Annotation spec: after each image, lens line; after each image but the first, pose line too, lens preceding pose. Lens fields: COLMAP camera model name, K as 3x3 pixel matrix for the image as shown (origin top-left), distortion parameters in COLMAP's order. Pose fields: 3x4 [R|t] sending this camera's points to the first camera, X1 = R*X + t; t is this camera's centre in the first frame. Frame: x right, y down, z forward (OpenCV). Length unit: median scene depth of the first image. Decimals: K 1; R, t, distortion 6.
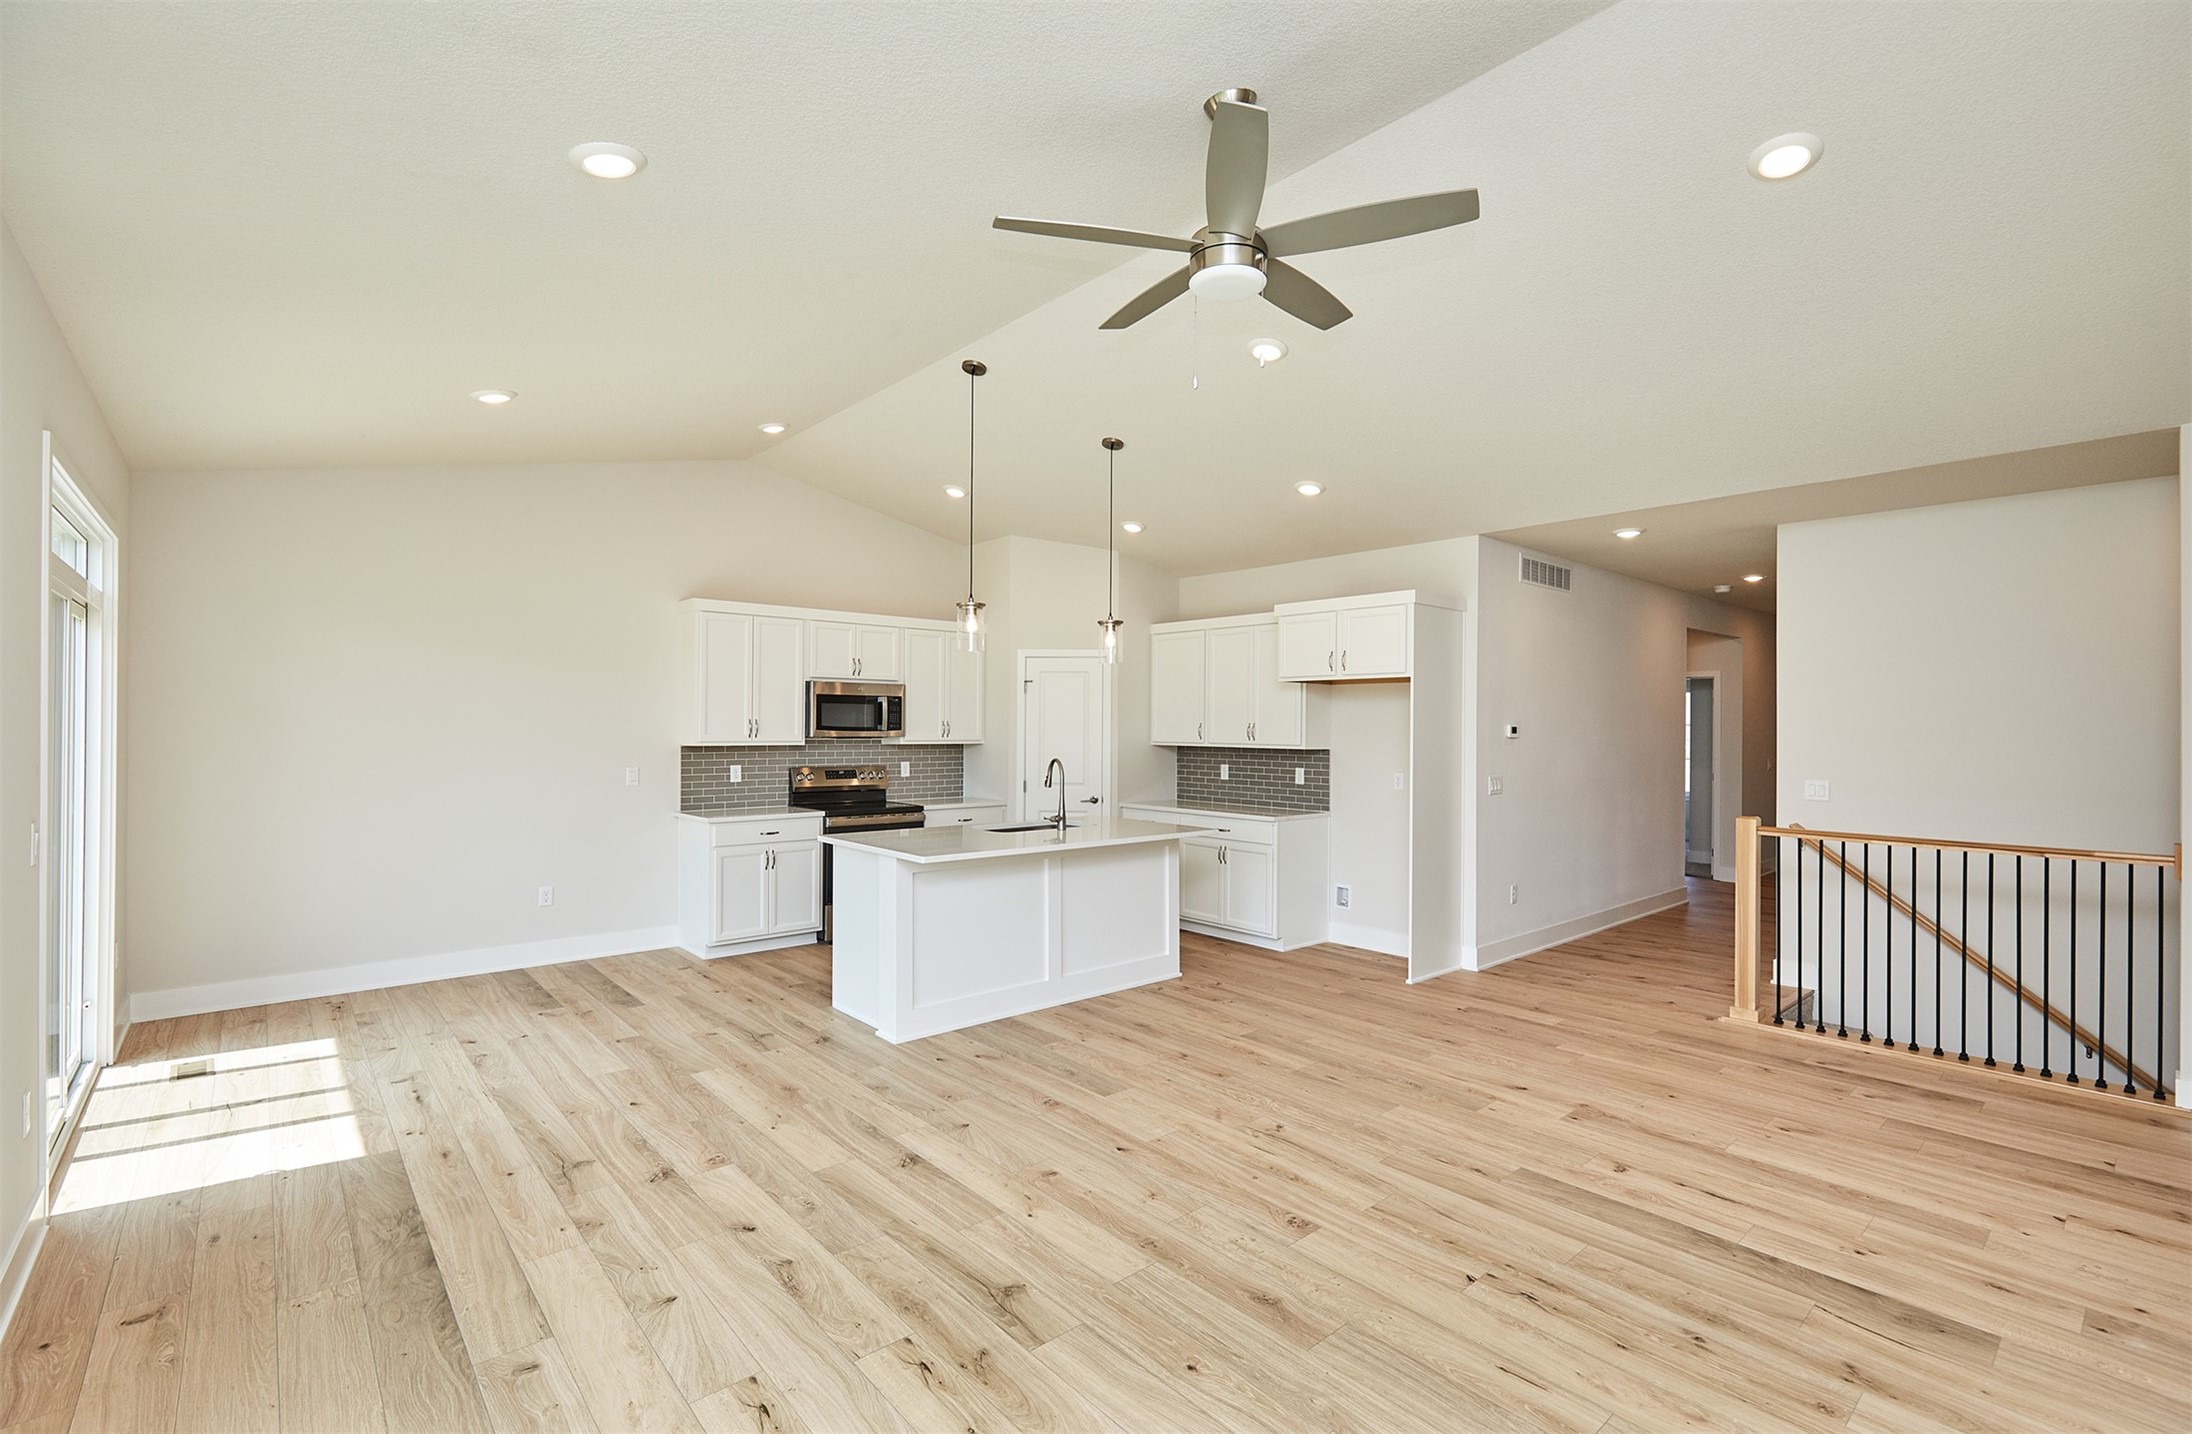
lens RADIAL K [[978.6, 0, 1087.3], [0, 978.6, 712.9], [0, 0, 1]] dist [0.032826, -0.000284]
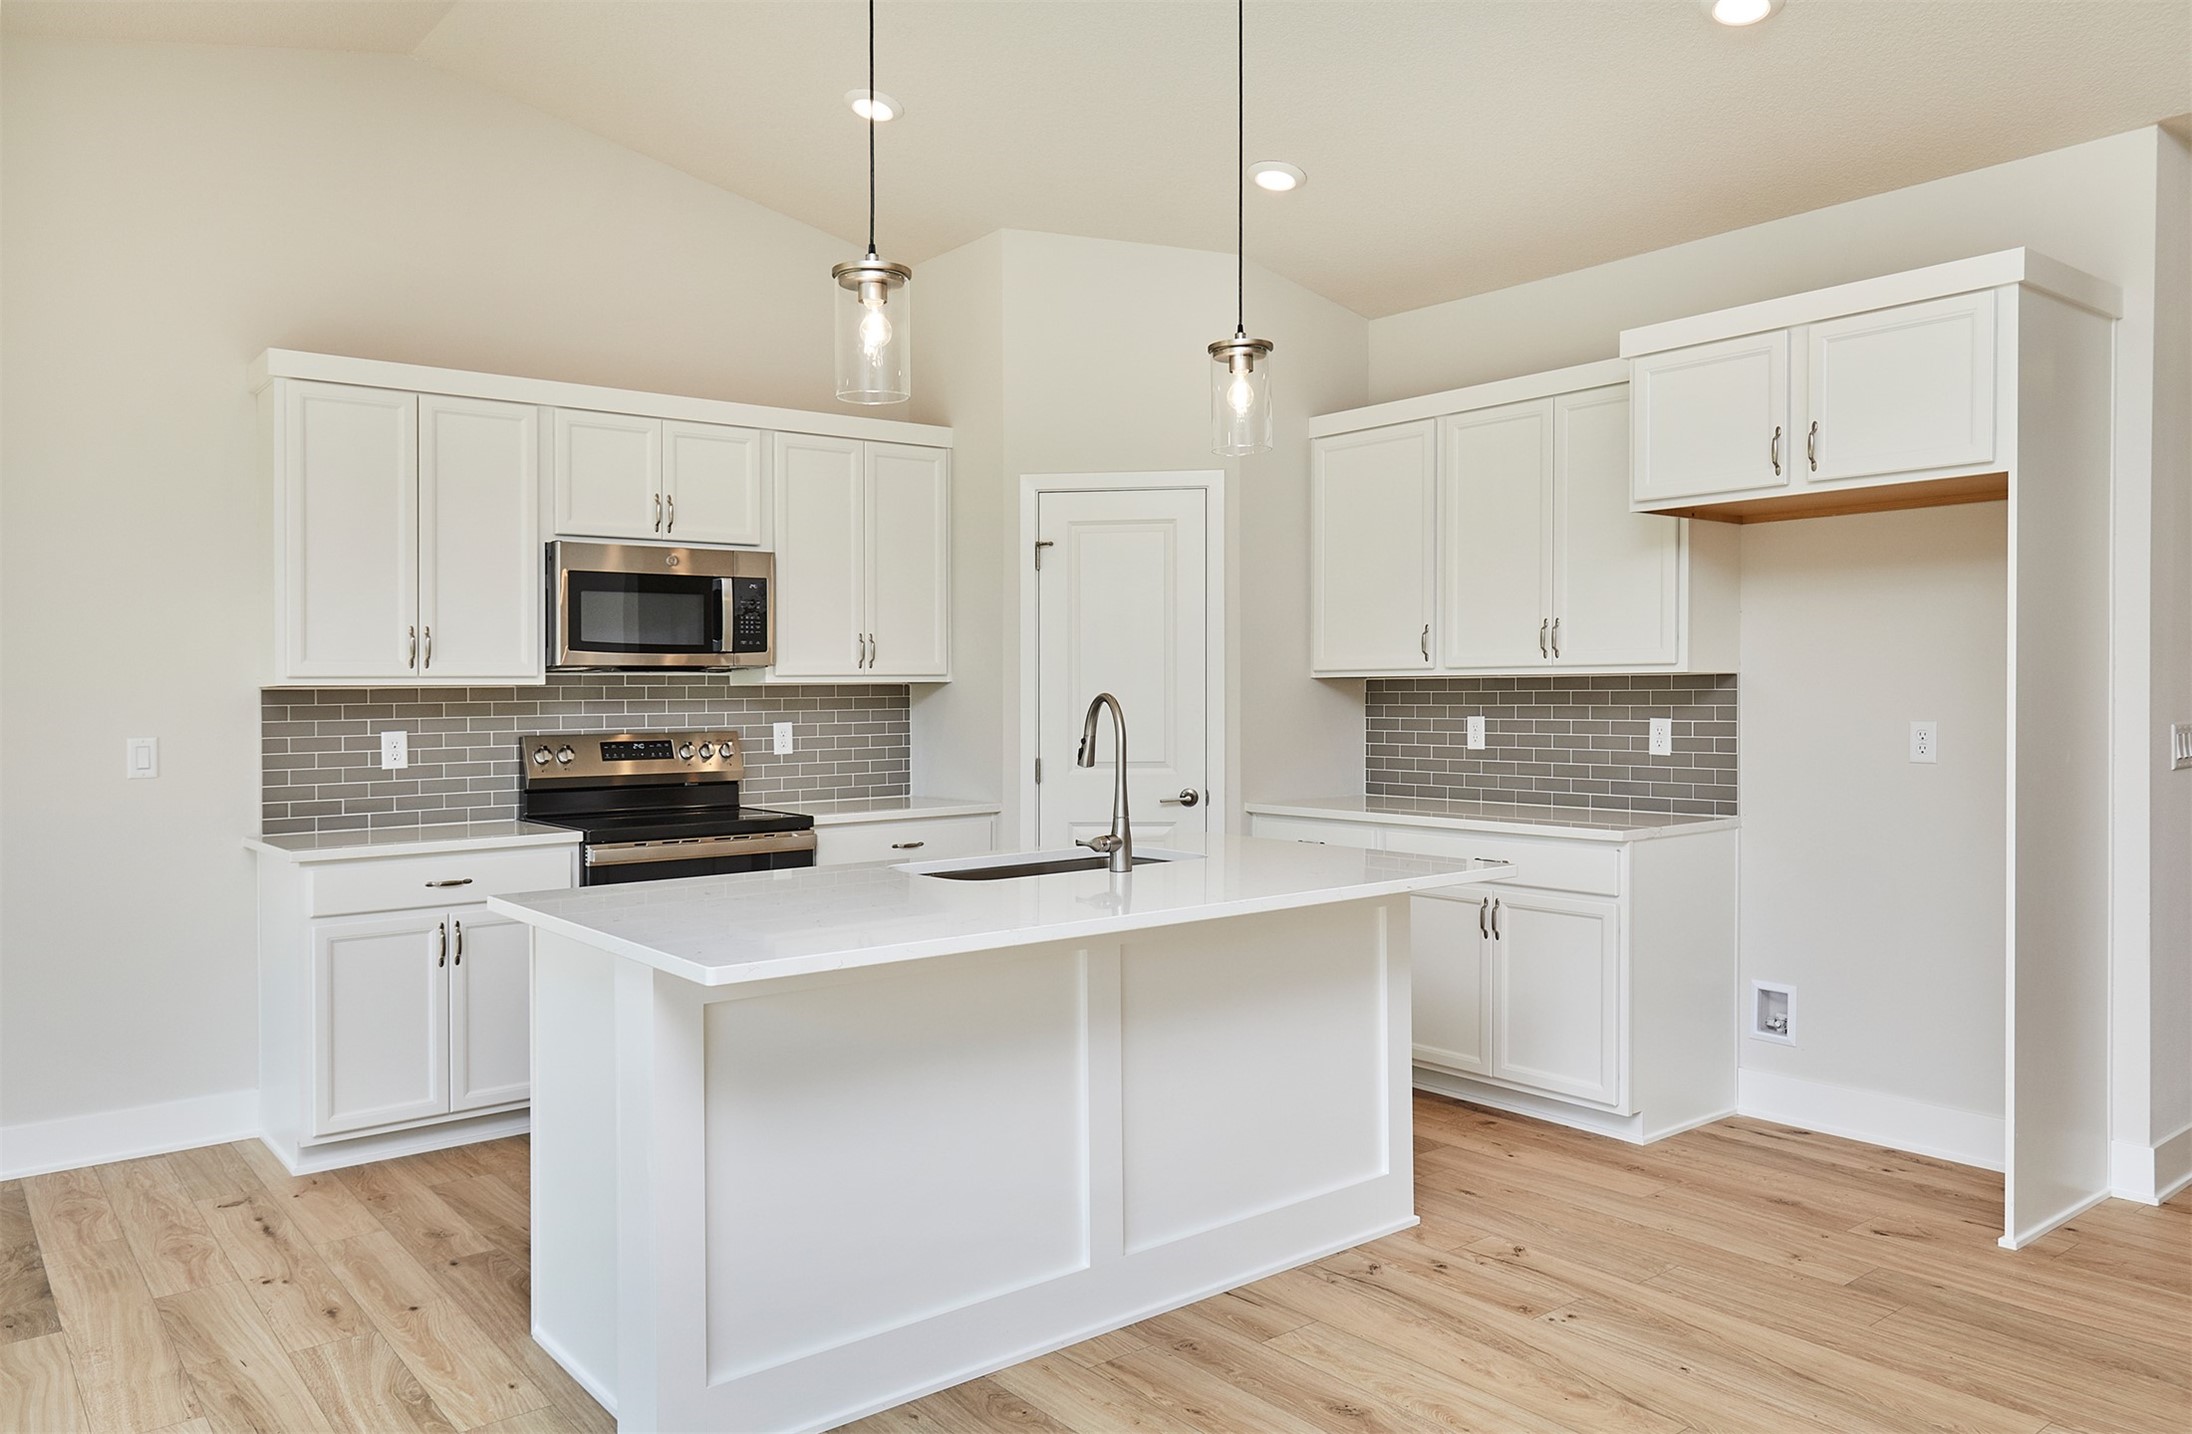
lens RADIAL K [[1542.4, 0, 1082.8], [0, 1542.4, 687.3], [0, 0, 1]] dist [0.026155, -0.007283]
pose [[0.998389, -0.018246, -0.053733, -0.004176], [0.018823, 0.999770, 0.010250, 0.032135], [0.053533, -0.011245, 0.998503, 0.311053]]
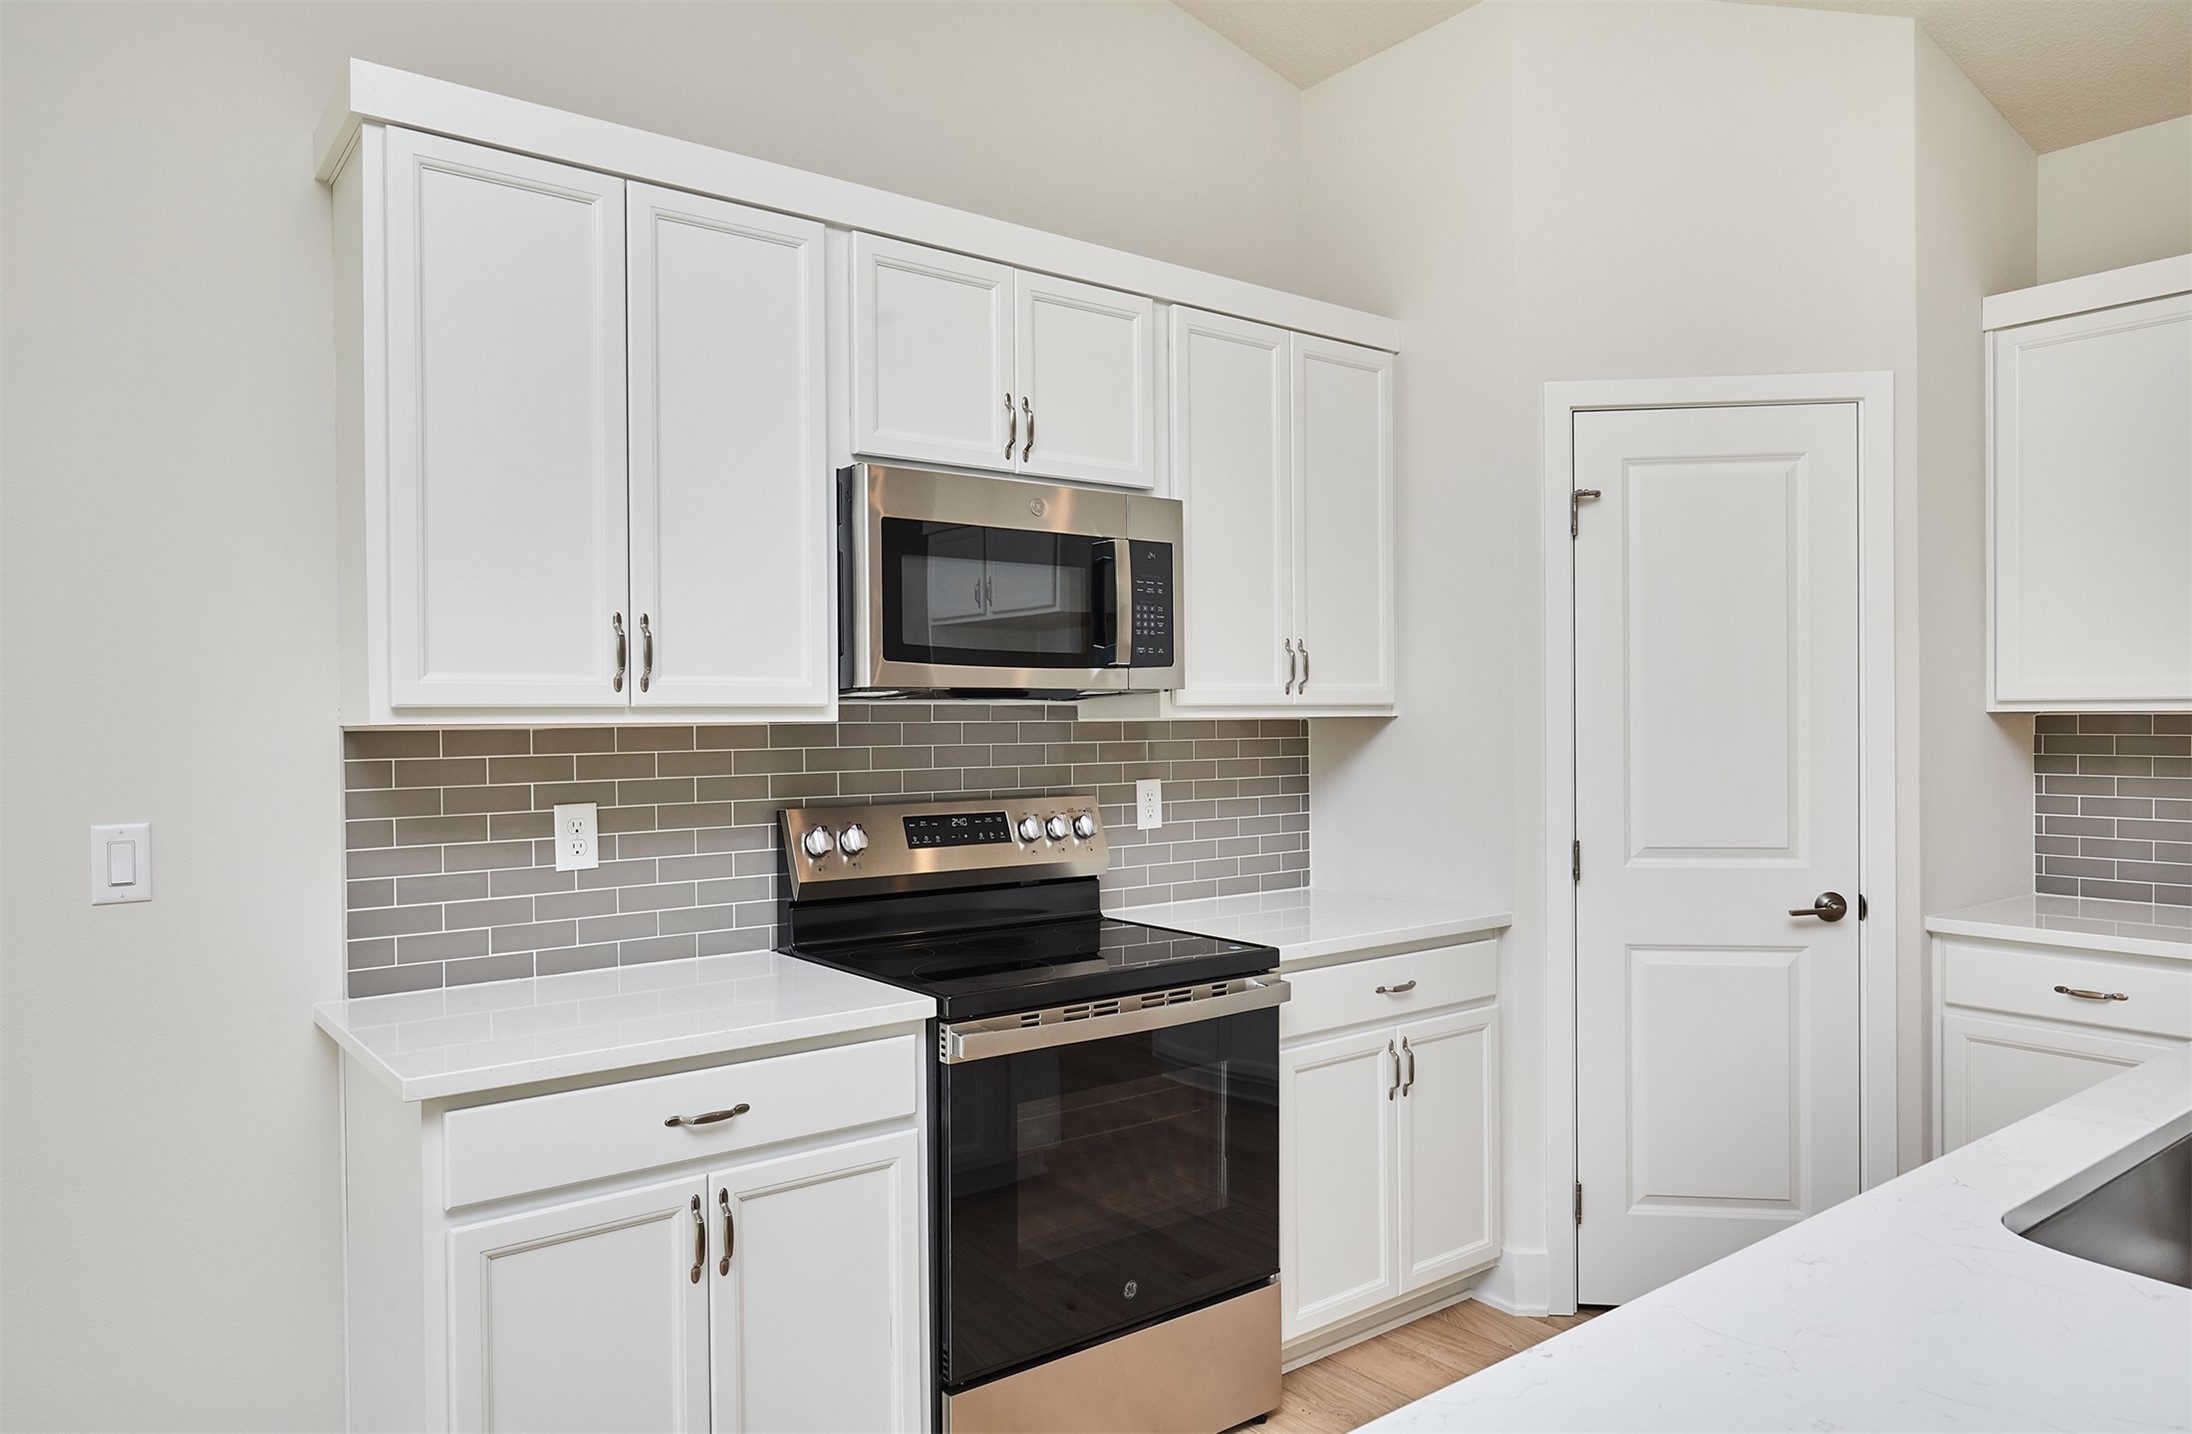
lens RADIAL K [[1401.9, 0, 1059.7], [0, 1401.9, 740.4], [0, 0, 1]] dist [0.004450, -0.005288]
pose [[0.996723, -0.013898, -0.079691, -0.205435], [0.016092, 0.999507, 0.026952, 0.029560], [0.079277, -0.028146, 0.996455, 0.654501]]
